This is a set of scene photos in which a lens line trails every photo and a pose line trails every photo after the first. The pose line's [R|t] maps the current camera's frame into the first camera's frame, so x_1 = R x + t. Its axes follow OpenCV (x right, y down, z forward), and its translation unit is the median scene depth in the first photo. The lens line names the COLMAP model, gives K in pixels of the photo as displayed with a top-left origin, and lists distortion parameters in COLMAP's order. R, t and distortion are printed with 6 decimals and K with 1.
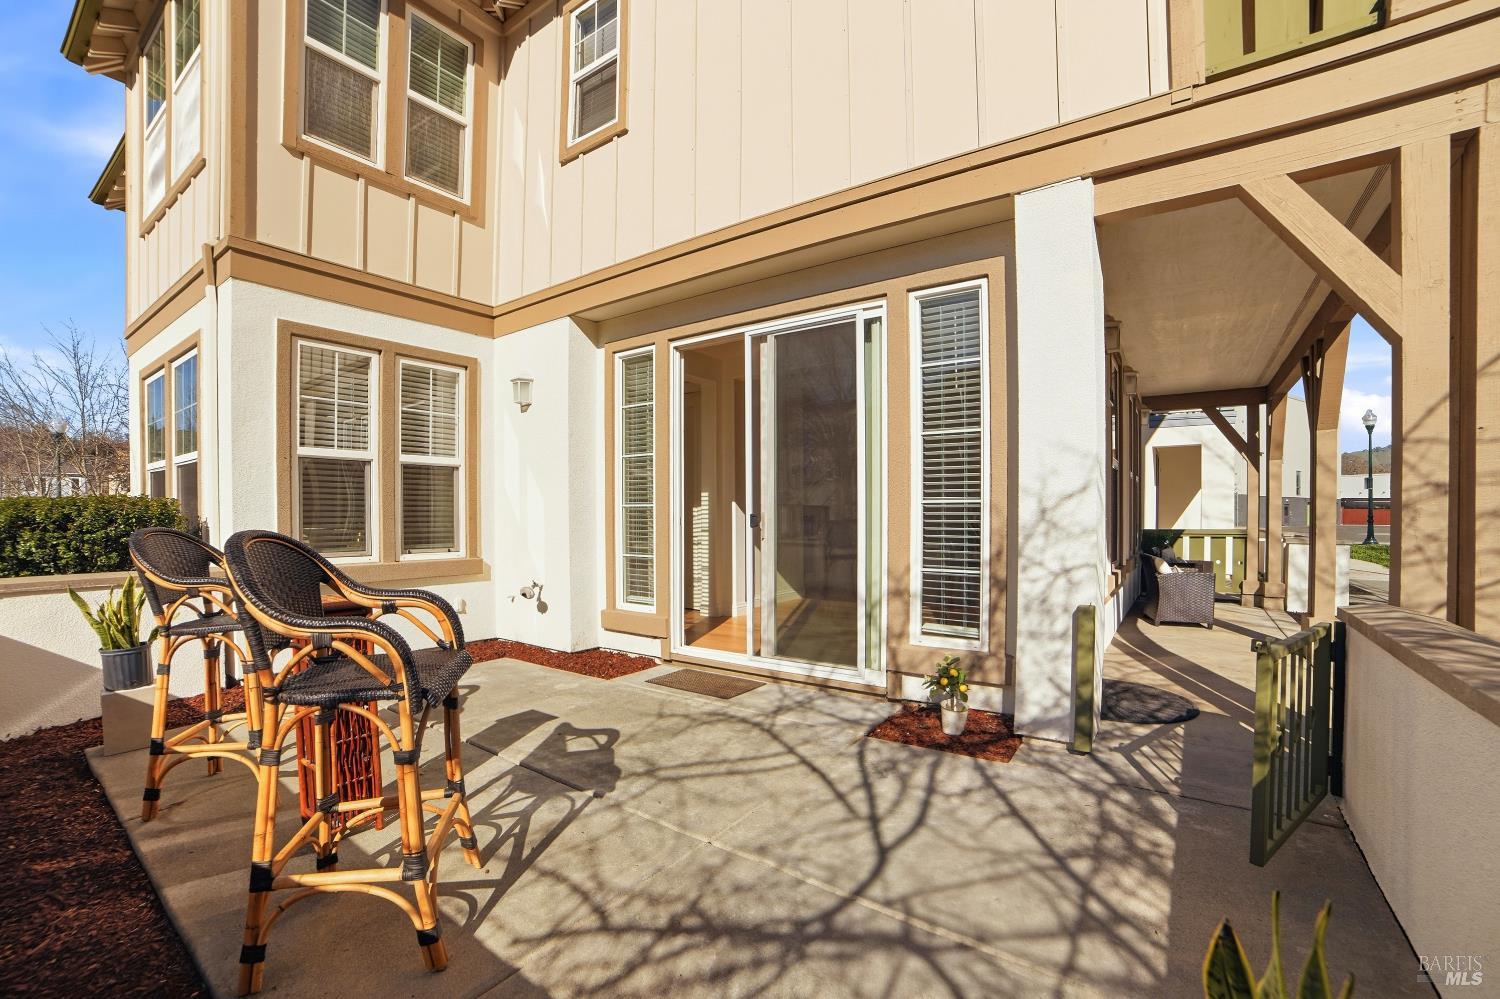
lens RADIAL K [[631.2, 0, 757.0], [0, 631.2, 506.1], [0, 0, 1]] dist [-0.008232, 0.001693]
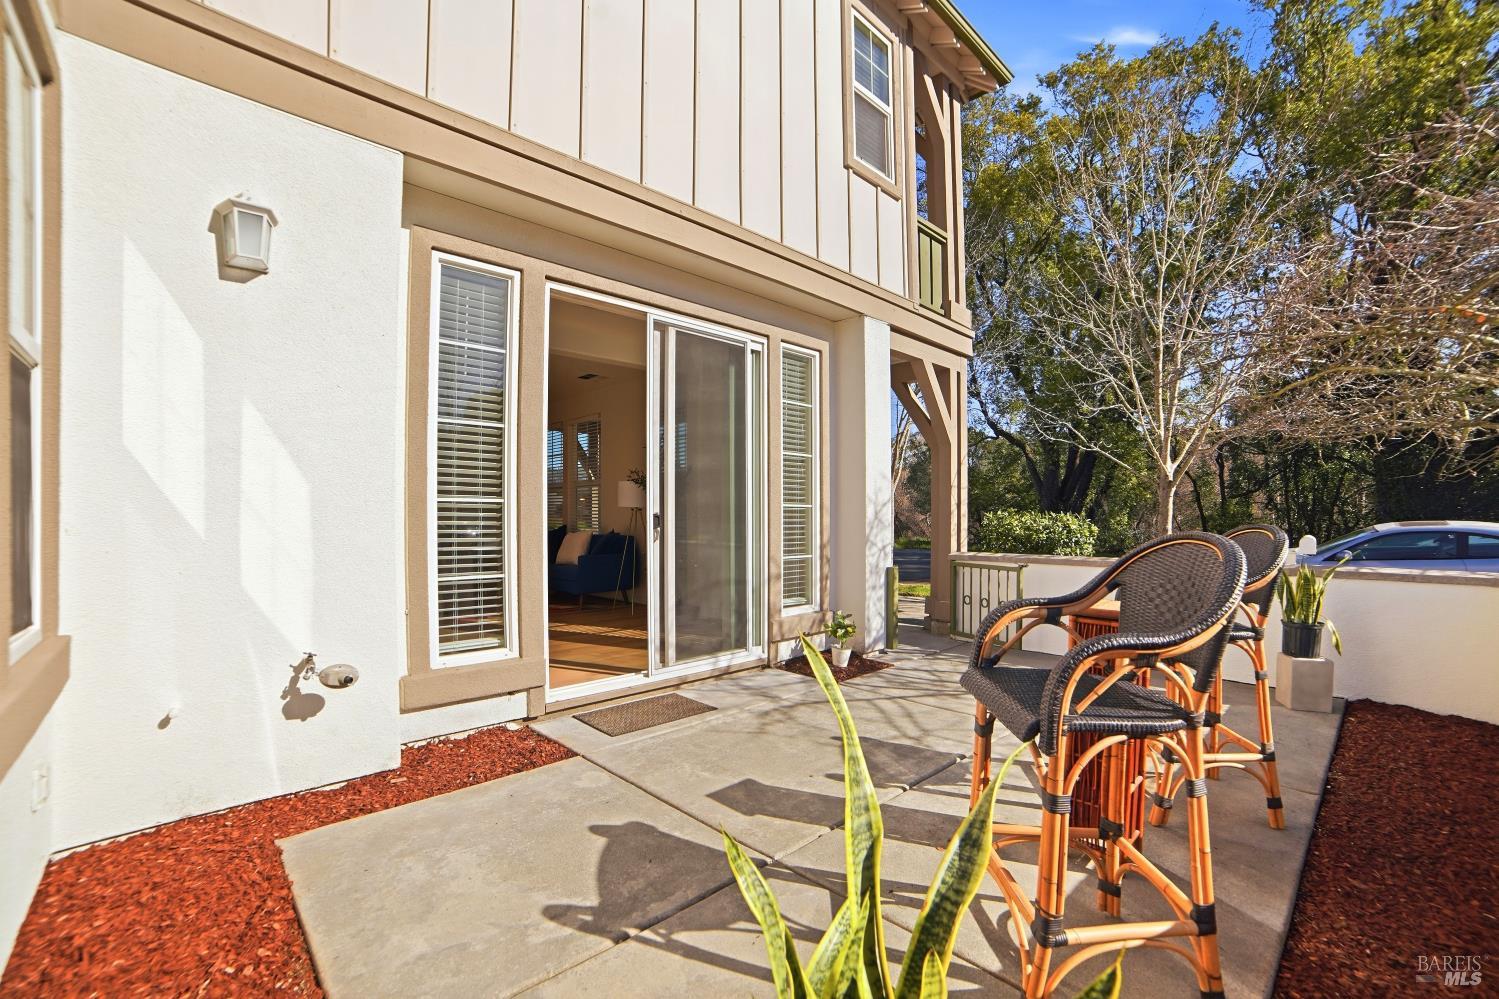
lens RADIAL K [[630.8, 0, 741.0], [0, 630.8, 507.7], [0, 0, 1]] dist [-0.008232, 0.001693]
pose [[0.228399, 0.017079, 0.973418, -1.079780], [-0.007488, 0.999847, -0.015786, 0.019945], [-0.973539, -0.003684, 0.228492, 0.833664]]
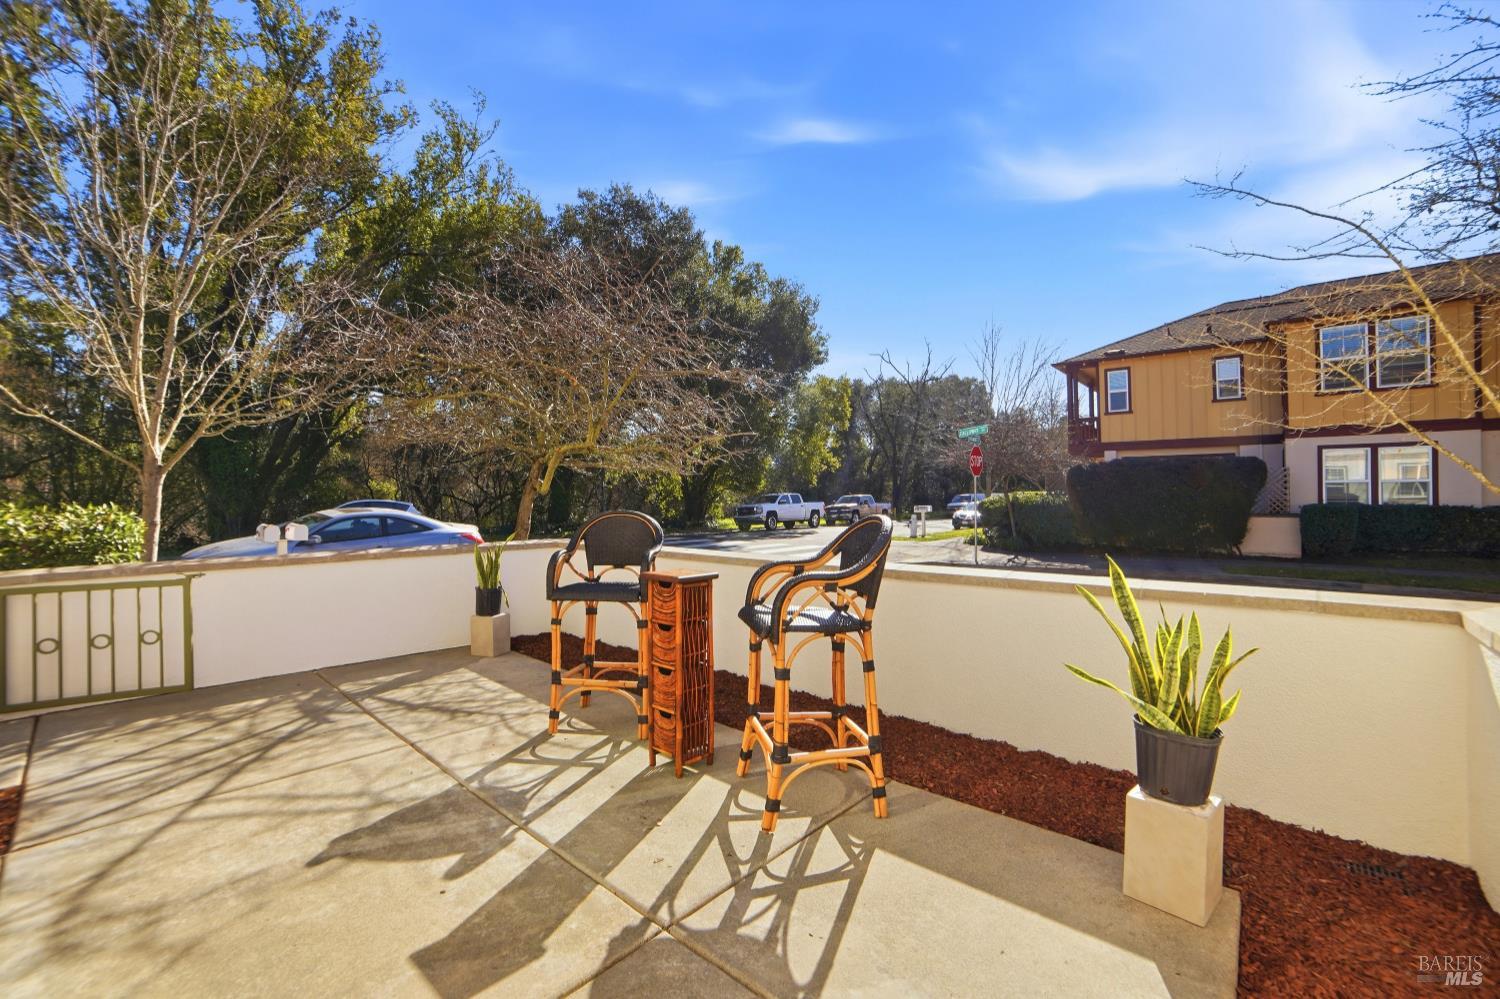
lens RADIAL K [[631.2, 0, 722.4], [0, 631.2, 503.7], [0, 0, 1]] dist [-0.008232, 0.001693]
pose [[-0.982777, 0.008162, 0.184617, -0.640768], [0.008638, 0.999961, 0.001772, 0.006934], [-0.184596, 0.003336, -0.982809, 1.402187]]
